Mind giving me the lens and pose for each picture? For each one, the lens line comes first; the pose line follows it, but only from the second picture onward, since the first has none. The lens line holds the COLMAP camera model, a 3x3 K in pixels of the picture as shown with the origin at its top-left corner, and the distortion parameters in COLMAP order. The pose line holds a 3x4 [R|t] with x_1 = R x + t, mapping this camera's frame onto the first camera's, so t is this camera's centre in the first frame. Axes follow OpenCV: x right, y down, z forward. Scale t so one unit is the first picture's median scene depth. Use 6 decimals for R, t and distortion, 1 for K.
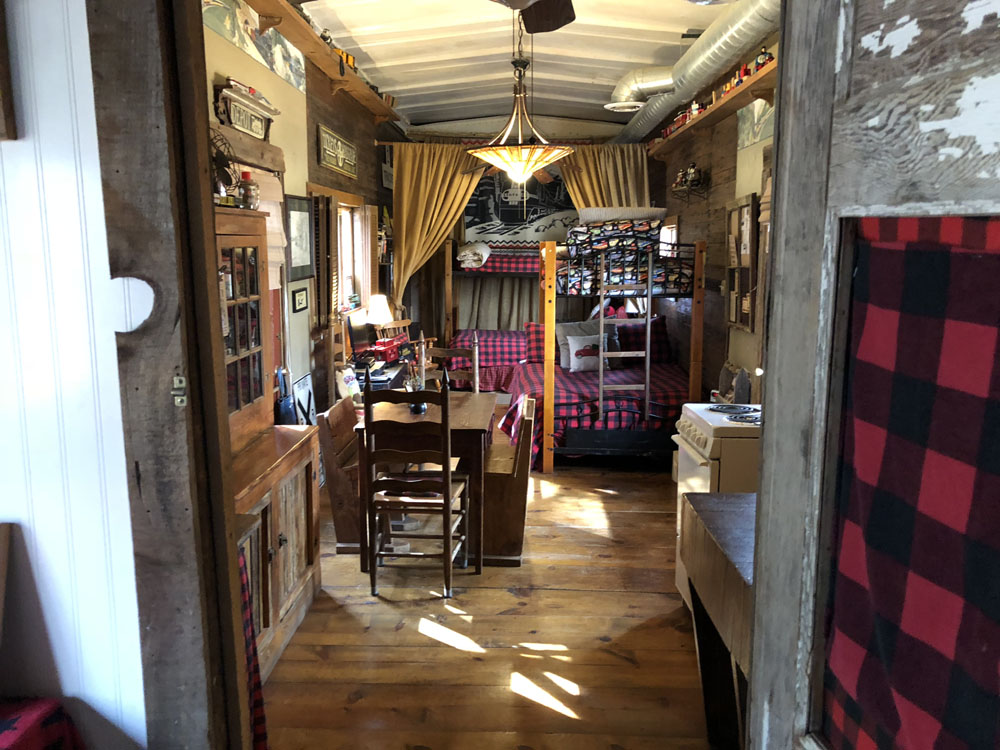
lens RADIAL K [[831.8, 0, 501.9], [0, 831.8, 370.7], [0, 0, 1]] dist [0.046023, -0.053193]
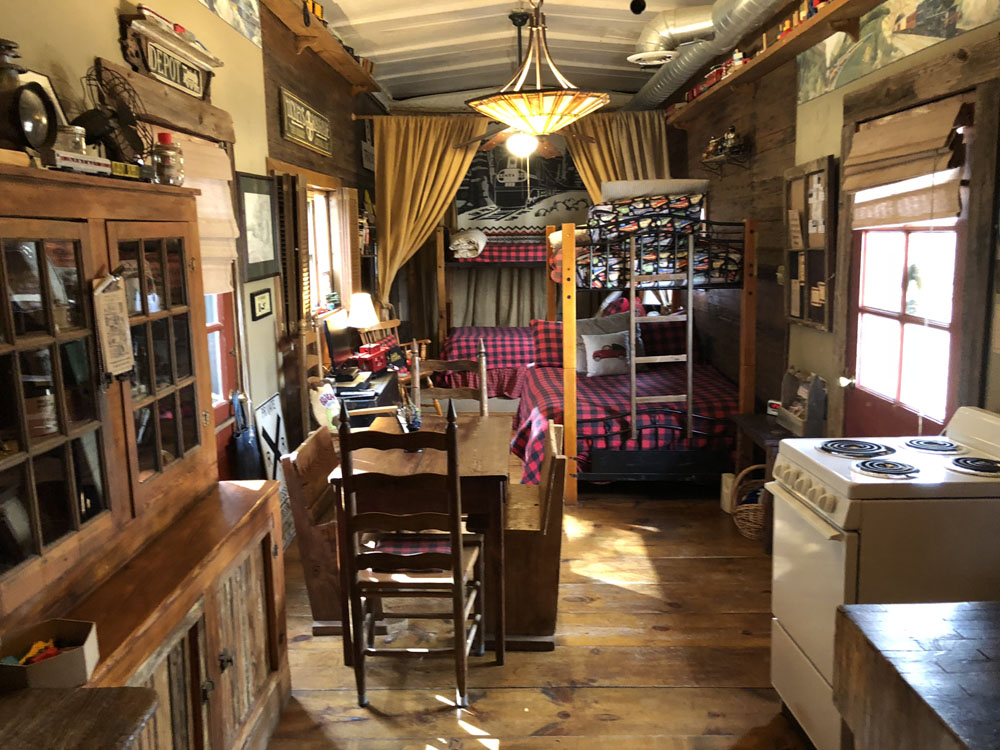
lens RADIAL K [[831.8, 0, 501.9], [0, 831.8, 370.7], [0, 0, 1]] dist [0.046023, -0.053193]
pose [[0.999545, -0.027392, 0.012598, -0.021086], [0.027221, 0.999537, 0.013562, -0.023756], [-0.012964, -0.013213, 0.999829, 0.179503]]
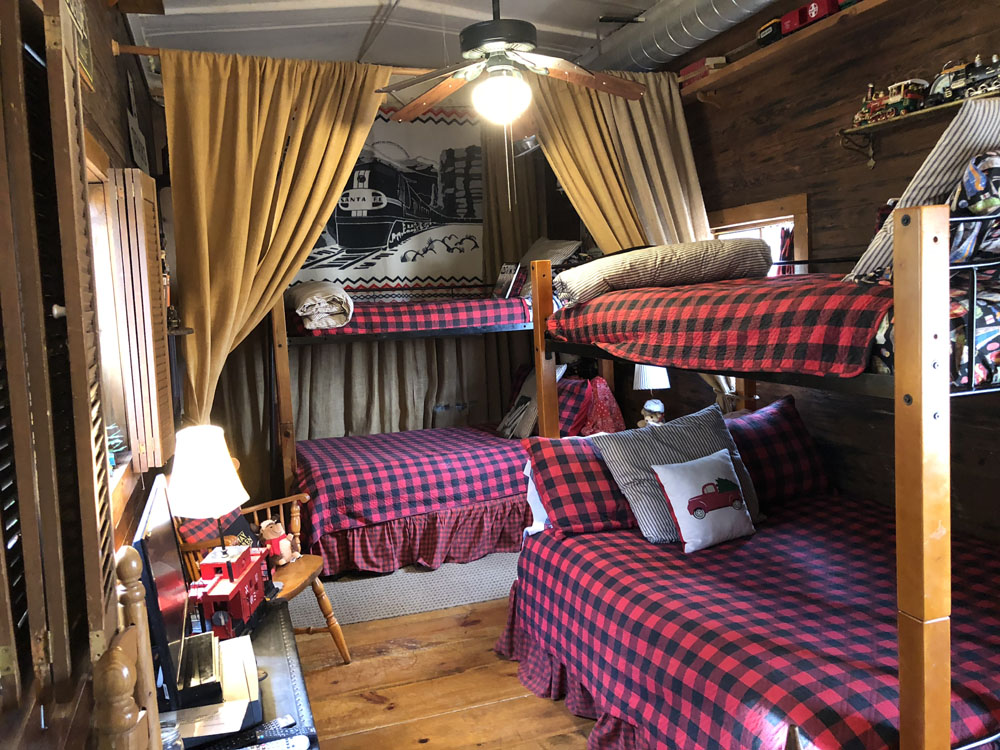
lens RADIAL K [[831.8, 0, 501.9], [0, 831.8, 370.7], [0, 0, 1]] dist [0.046023, -0.053193]
pose [[0.936948, -0.082771, 0.339526, -0.178485], [0.104583, 0.993432, -0.046422, -0.100882], [-0.333453, 0.079004, 0.939451, 0.780792]]
